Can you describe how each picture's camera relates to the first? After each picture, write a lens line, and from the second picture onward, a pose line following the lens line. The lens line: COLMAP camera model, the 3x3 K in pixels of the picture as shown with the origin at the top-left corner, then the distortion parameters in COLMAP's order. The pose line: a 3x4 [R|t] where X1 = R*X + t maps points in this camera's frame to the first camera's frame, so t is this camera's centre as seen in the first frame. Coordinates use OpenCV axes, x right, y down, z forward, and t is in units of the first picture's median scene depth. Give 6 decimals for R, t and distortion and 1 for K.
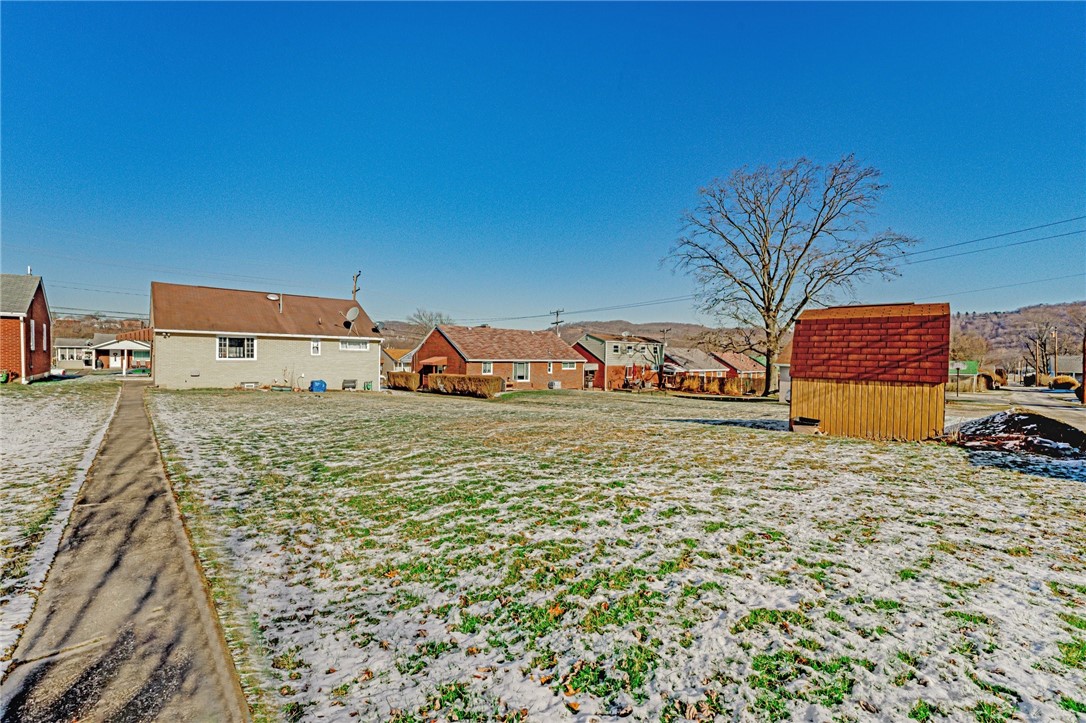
lens RADIAL K [[454.0, 0, 543.0], [0, 454.0, 361.5], [0, 0, 1]] dist [-0.023393, 0.000084]
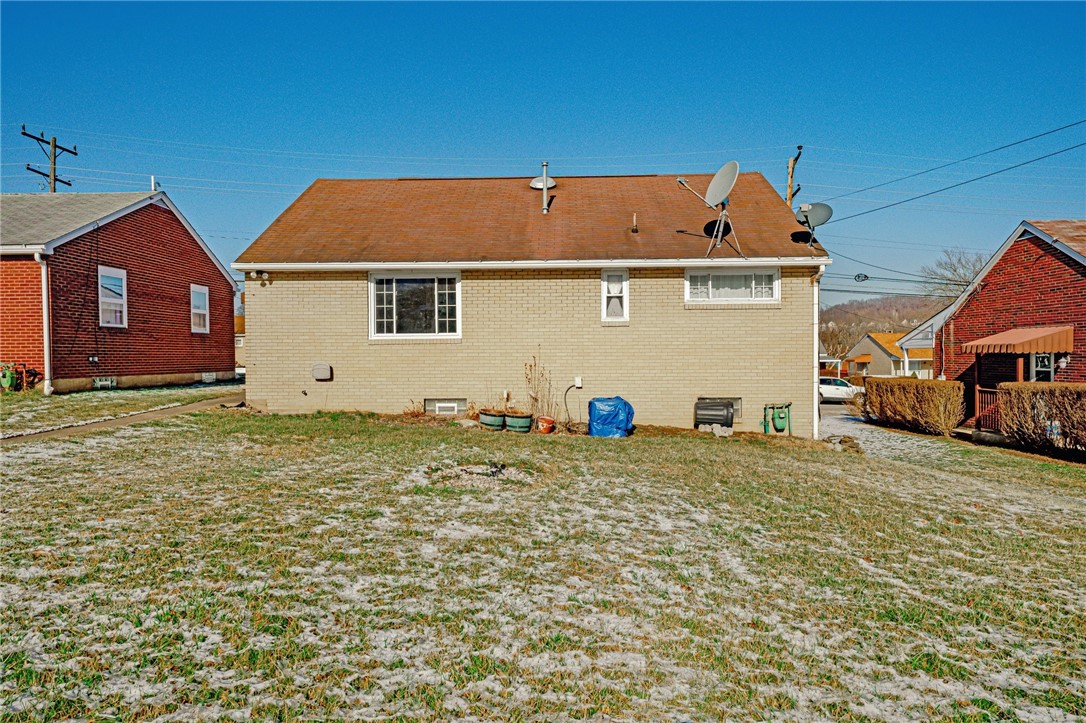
lens RADIAL K [[719.8, 0, 543.0], [0, 719.8, 361.5], [0, 0, 1]] dist [0.030306, 0.000247]
pose [[0.714458, -0.014690, -0.699525, -0.167402], [0.009049, 0.999890, -0.011755, 0.020849], [0.699620, 0.002068, 0.714512, 0.569814]]
